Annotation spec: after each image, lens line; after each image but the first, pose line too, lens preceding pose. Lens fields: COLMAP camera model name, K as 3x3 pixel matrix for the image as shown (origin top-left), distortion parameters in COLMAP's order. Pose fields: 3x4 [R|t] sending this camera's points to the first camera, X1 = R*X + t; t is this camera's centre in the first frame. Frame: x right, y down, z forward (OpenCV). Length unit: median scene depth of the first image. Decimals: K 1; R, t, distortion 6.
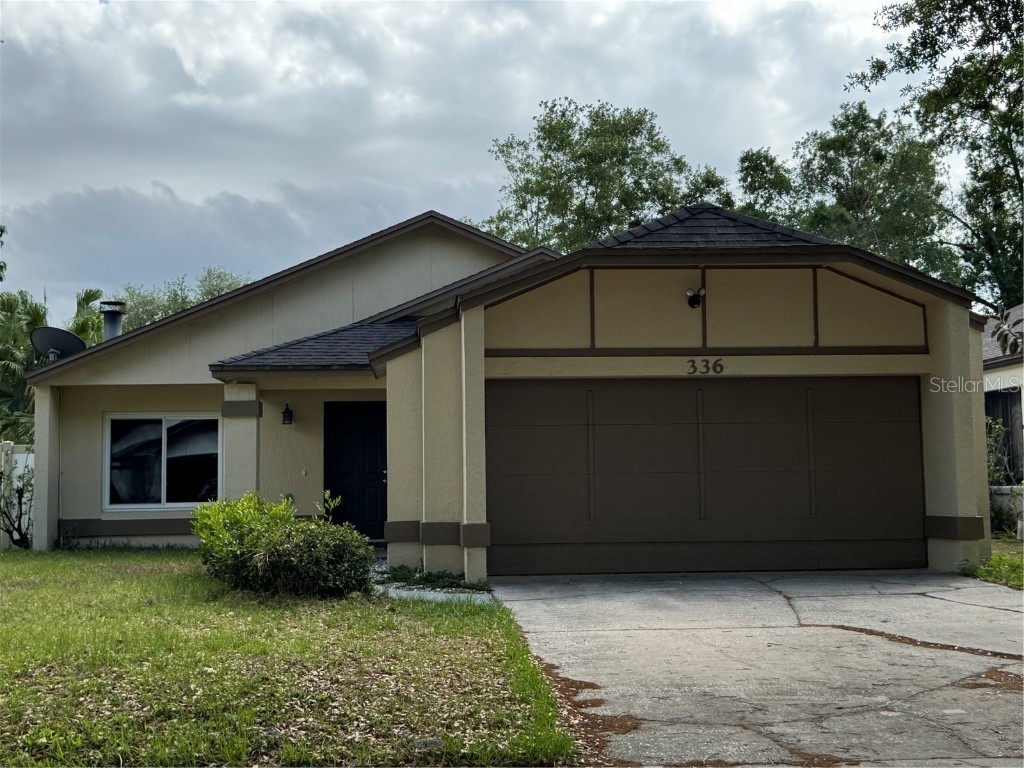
lens RADIAL K [[1292.6, 0, 512.0], [0, 1292.6, 384.0], [0, 0, 1]] dist [0.141334, 0.012224]
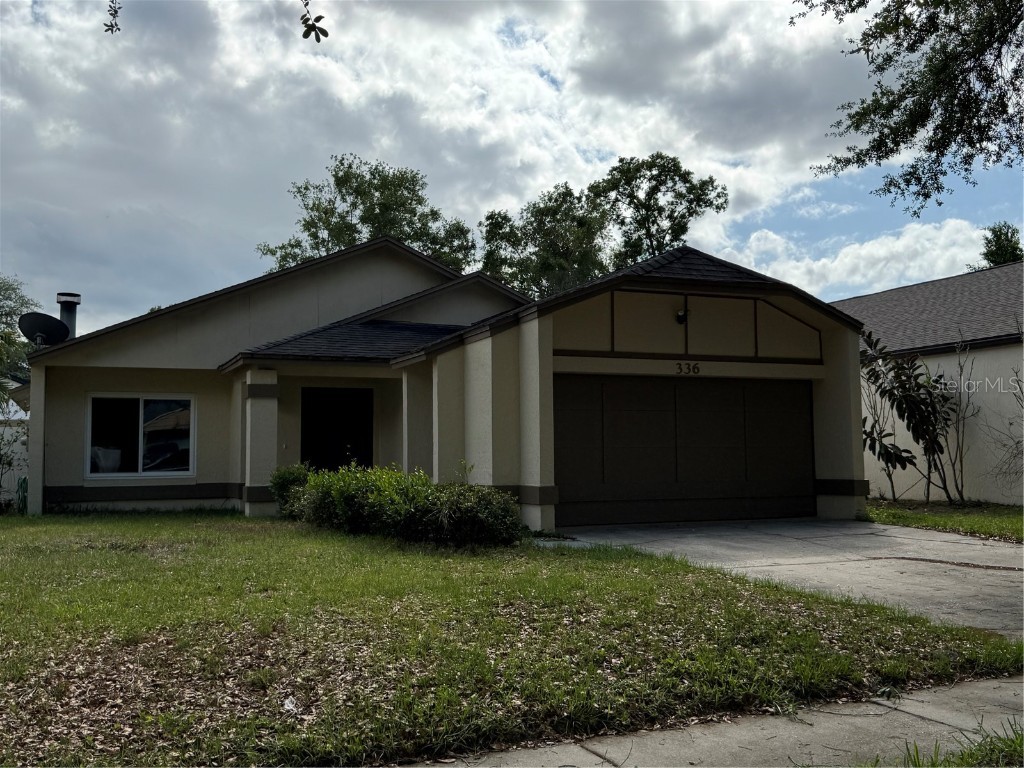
lens RADIAL K [[982.0, 0, 512.0], [0, 982.0, 384.0], [0, 0, 1]] dist [0.100610, -0.000404]
pose [[0.941827, 0.029287, 0.334821, -0.263129], [-0.029086, 0.999561, -0.005617, 0.009899], [-0.334838, -0.004449, 0.942265, 0.073479]]
